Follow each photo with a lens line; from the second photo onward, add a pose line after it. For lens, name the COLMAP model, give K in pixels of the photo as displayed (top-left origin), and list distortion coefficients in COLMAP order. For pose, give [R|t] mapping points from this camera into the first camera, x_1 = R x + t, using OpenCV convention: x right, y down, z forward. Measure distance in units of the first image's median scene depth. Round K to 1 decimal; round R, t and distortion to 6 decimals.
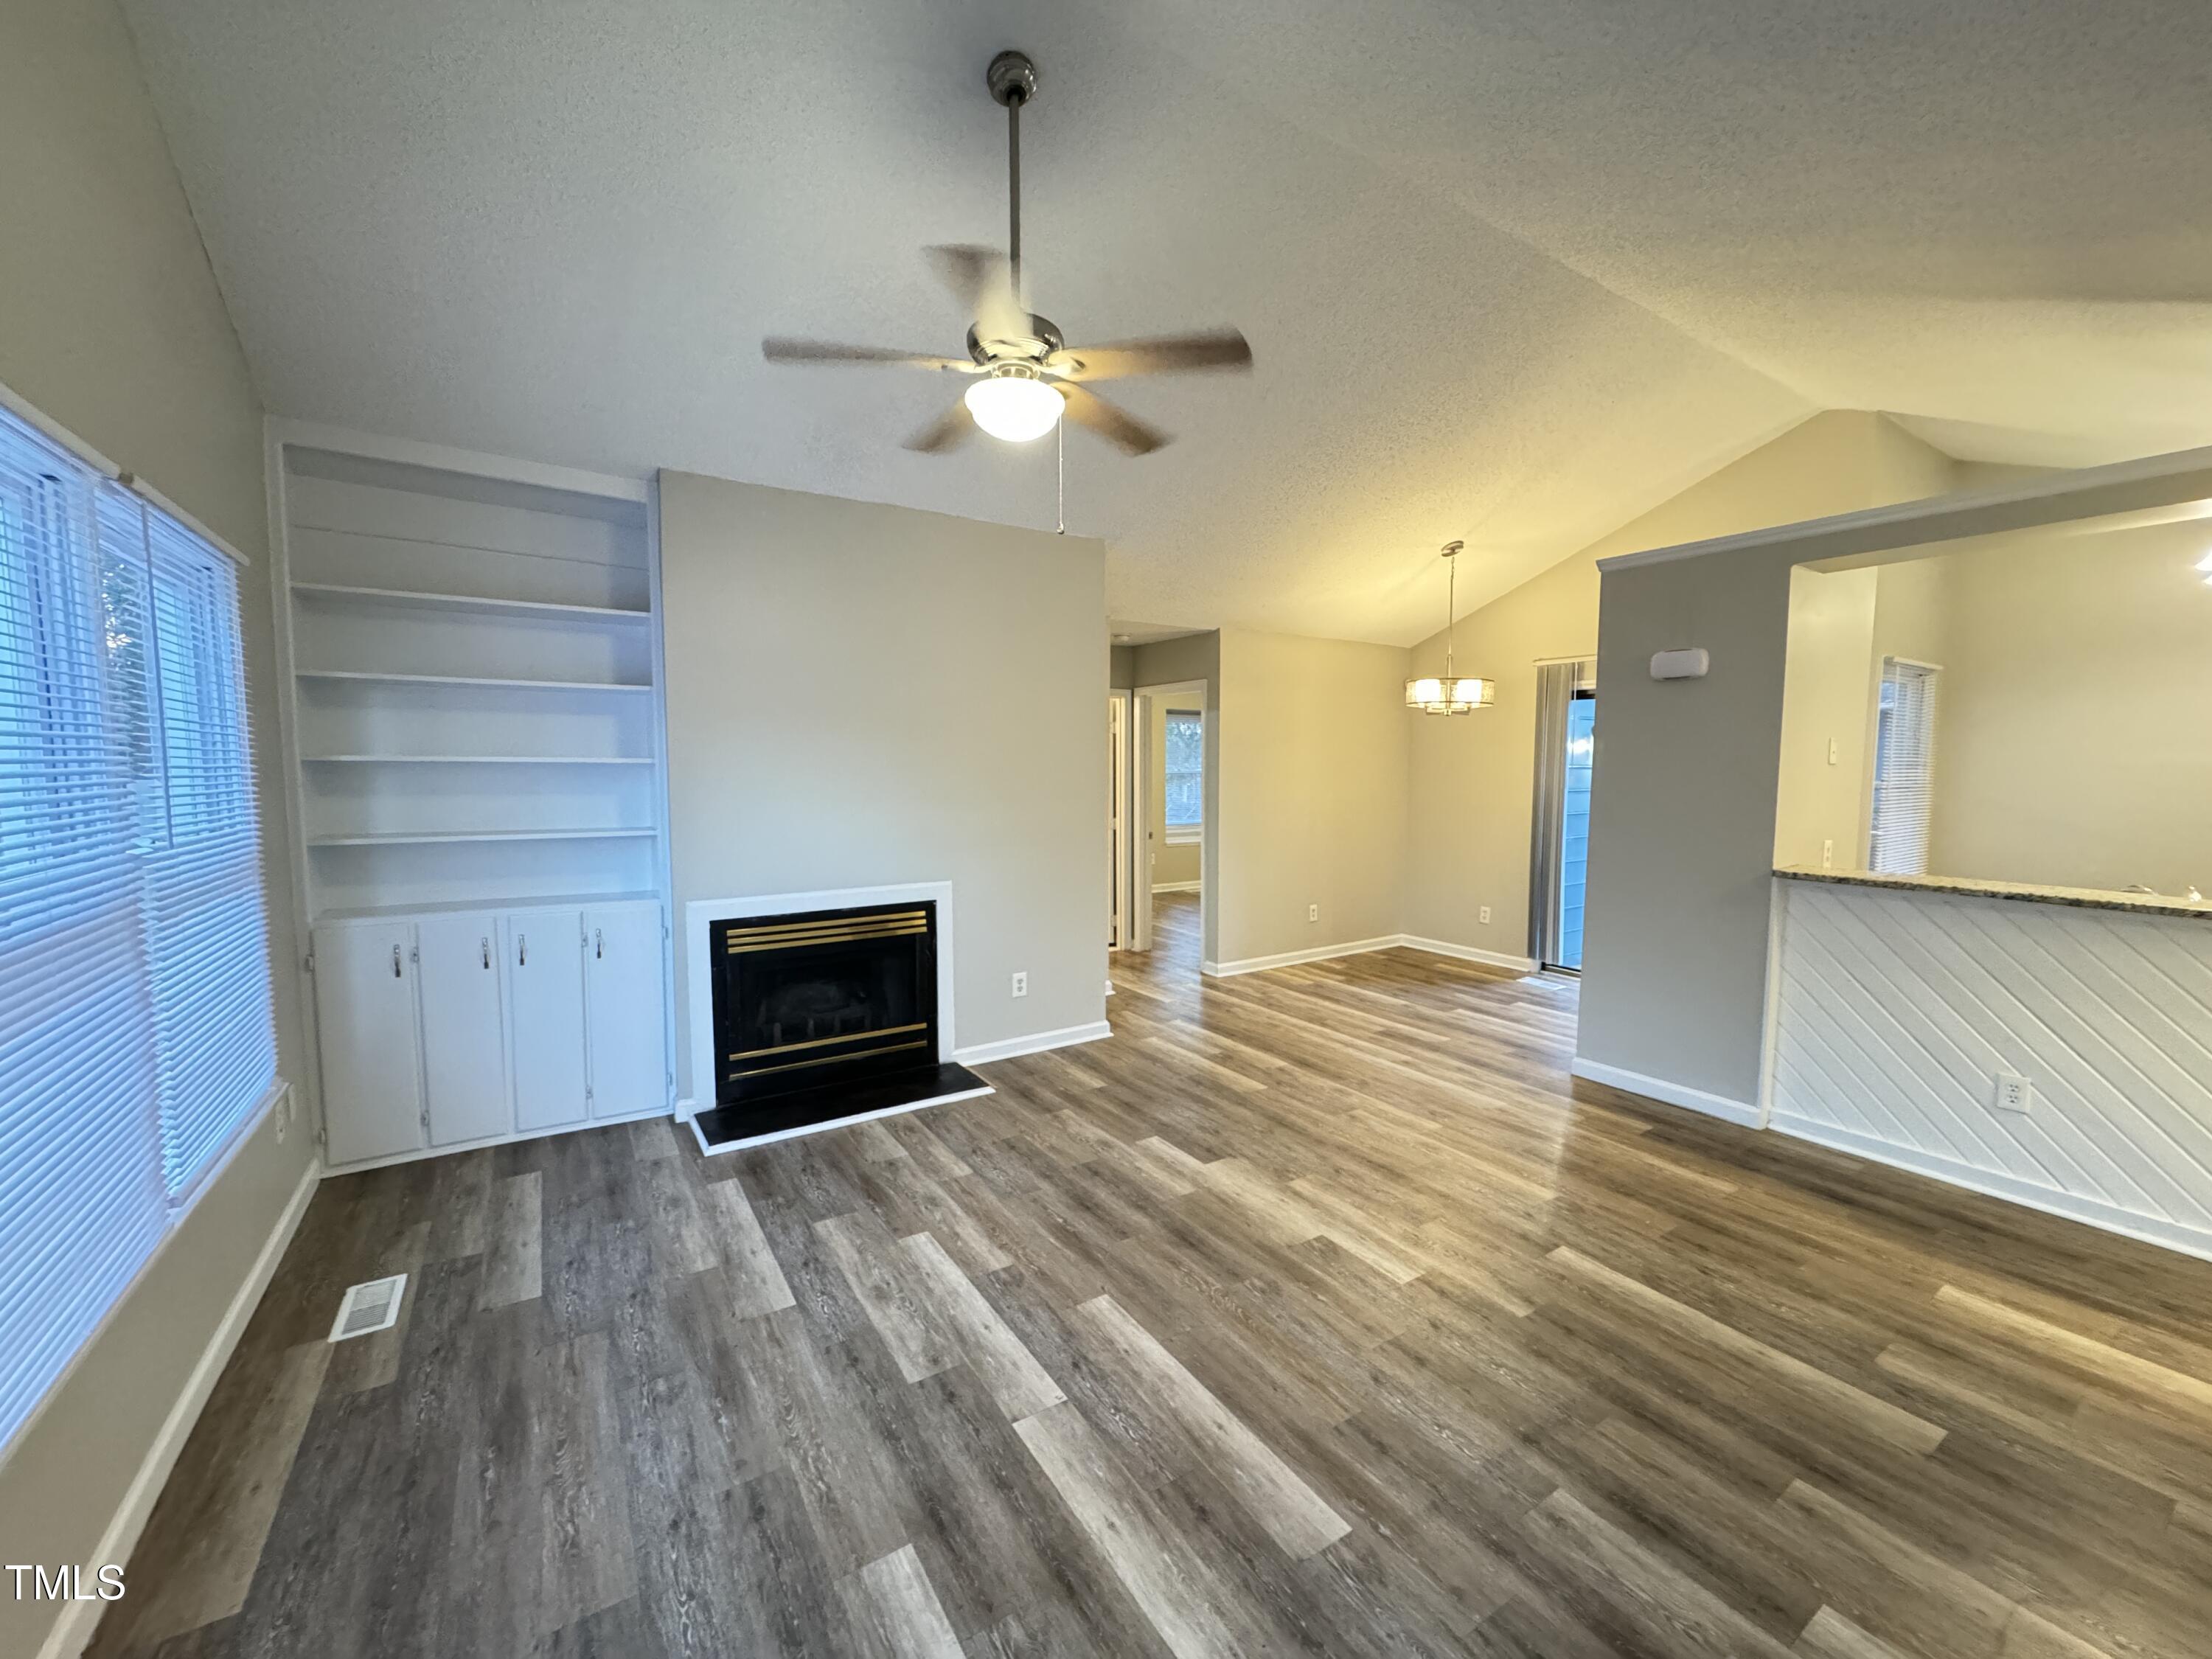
lens RADIAL K [[880.9, 0, 1107.1], [0, 880.9, 836.5], [0, 0, 1]] dist [0.004581, 0.000046]
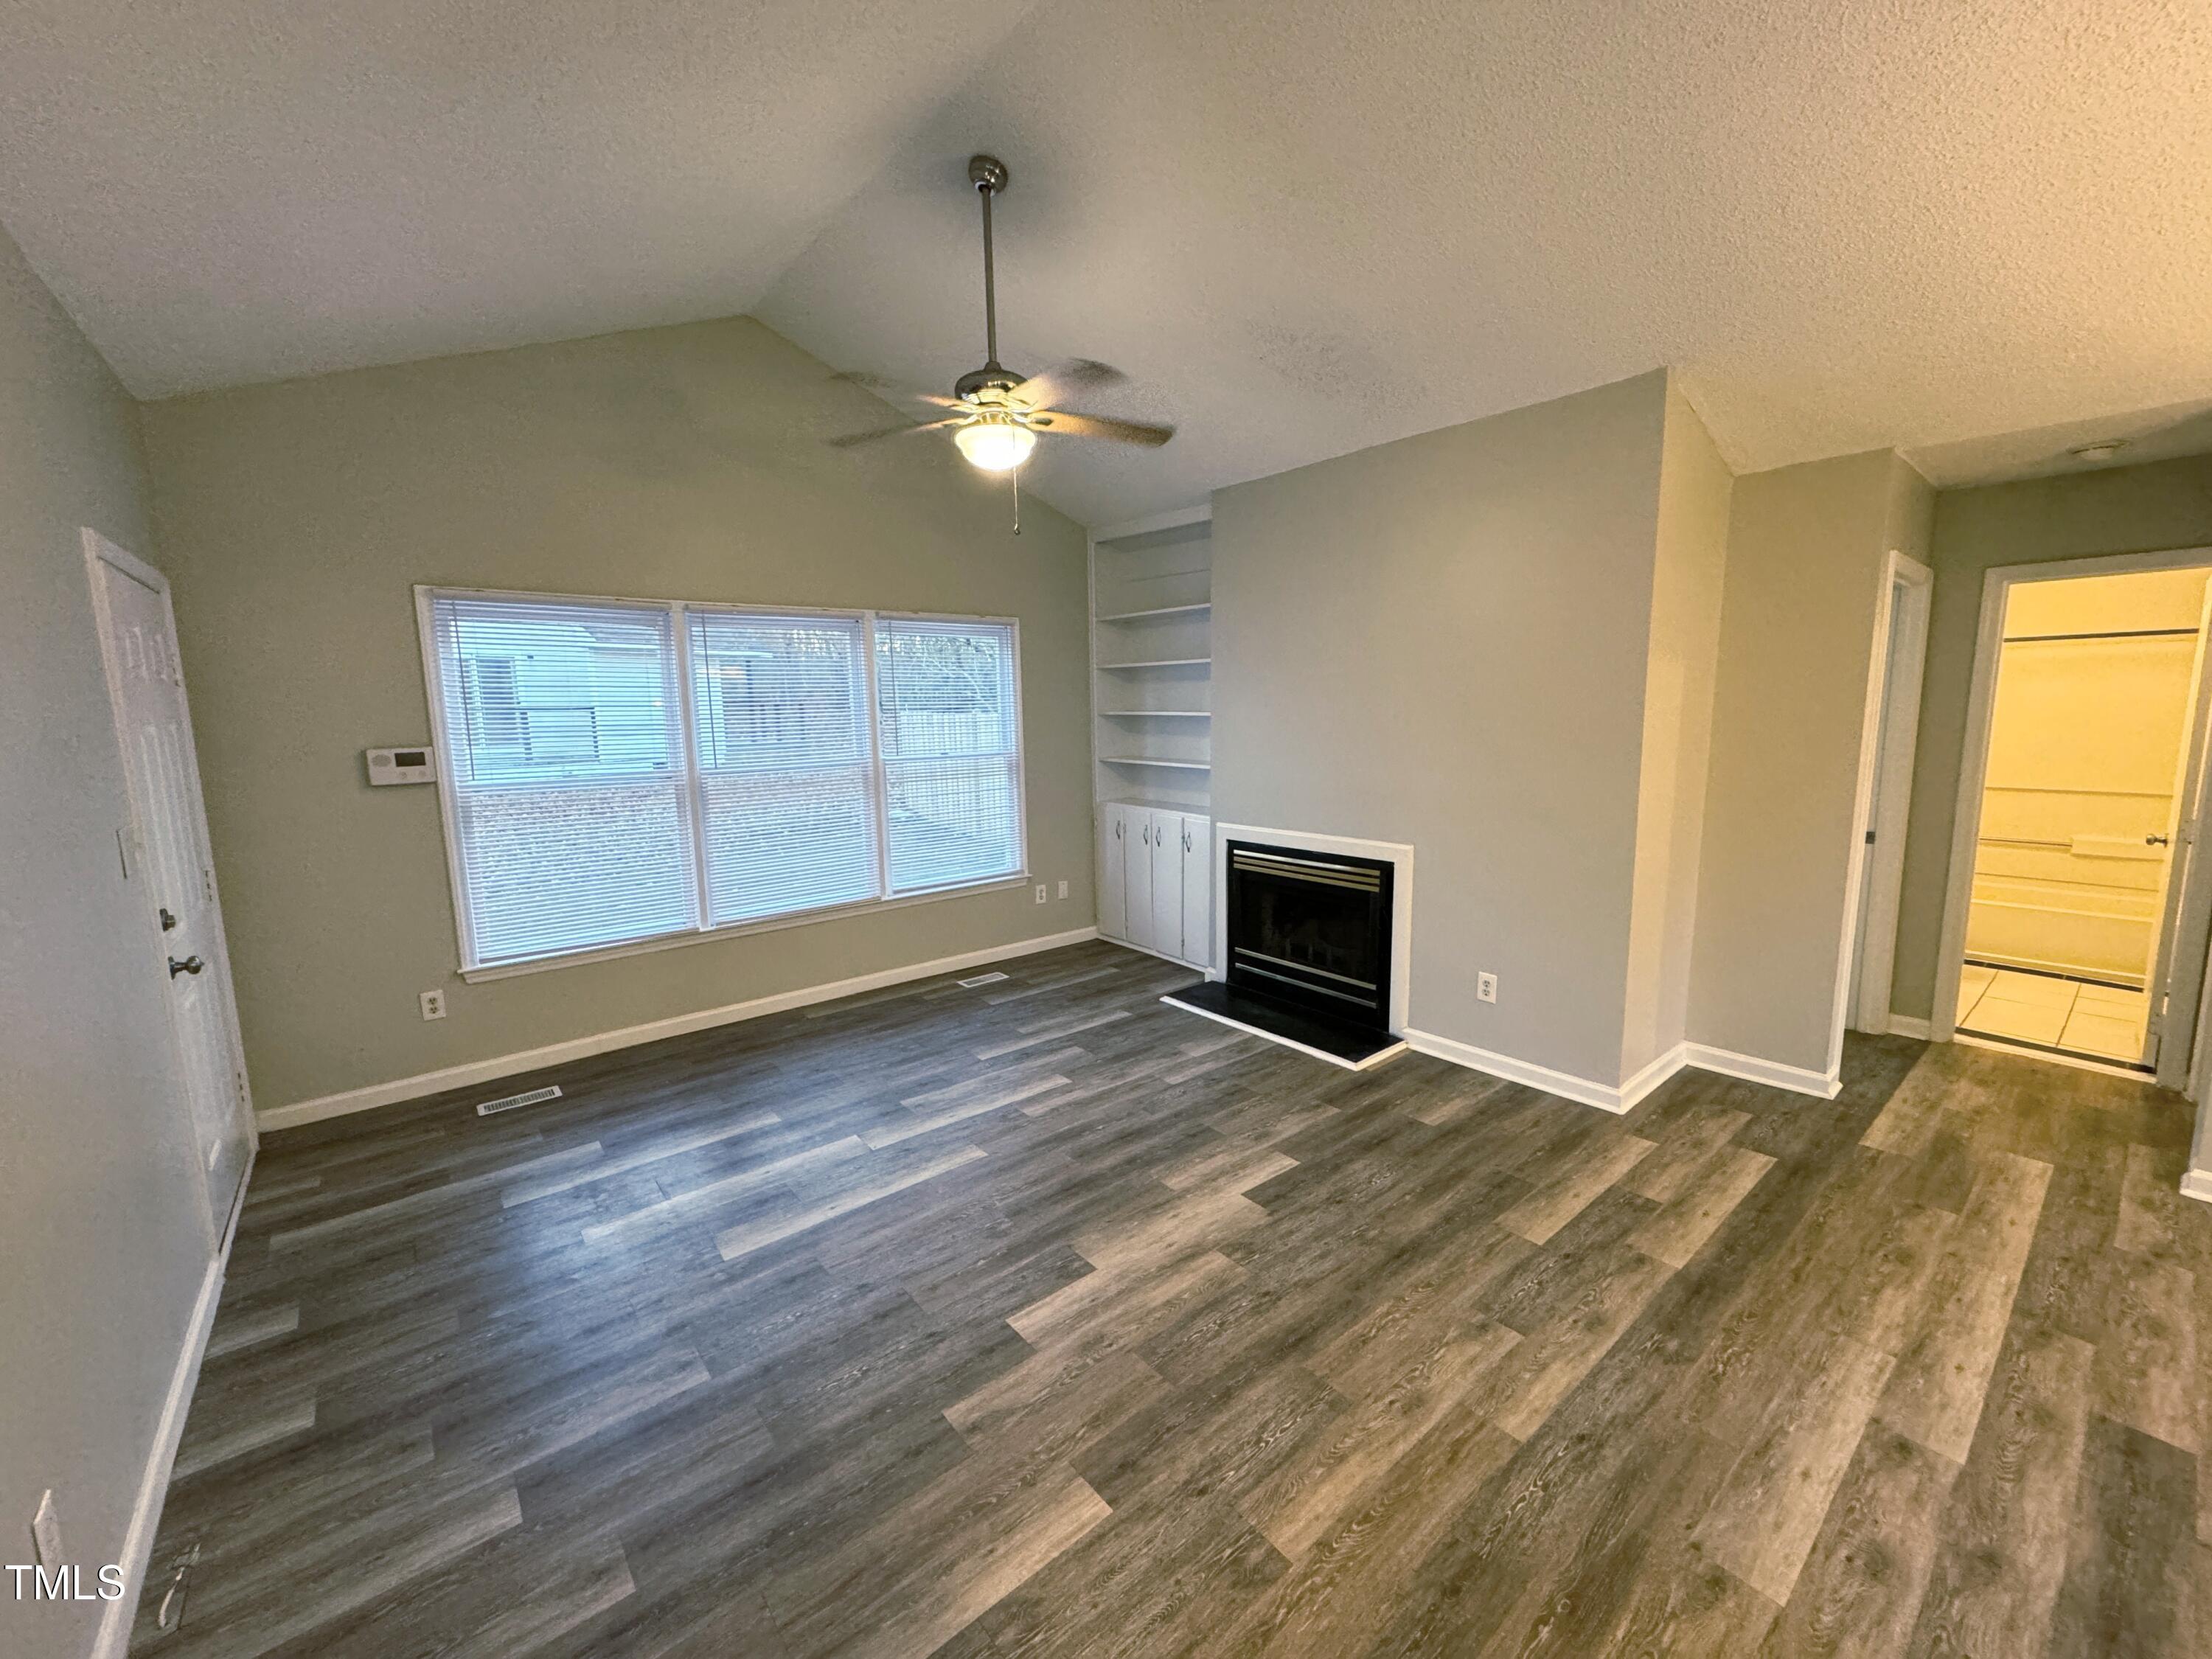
lens RADIAL K [[880.9, 0, 1101.9], [0, 880.9, 823.0], [0, 0, 1]] dist [0.004581, 0.000046]
pose [[0.111342, 0.131779, -0.985006, 0.854049], [-0.062601, 0.990131, 0.125389, -0.084286], [0.991809, 0.047702, 0.118492, 0.708117]]
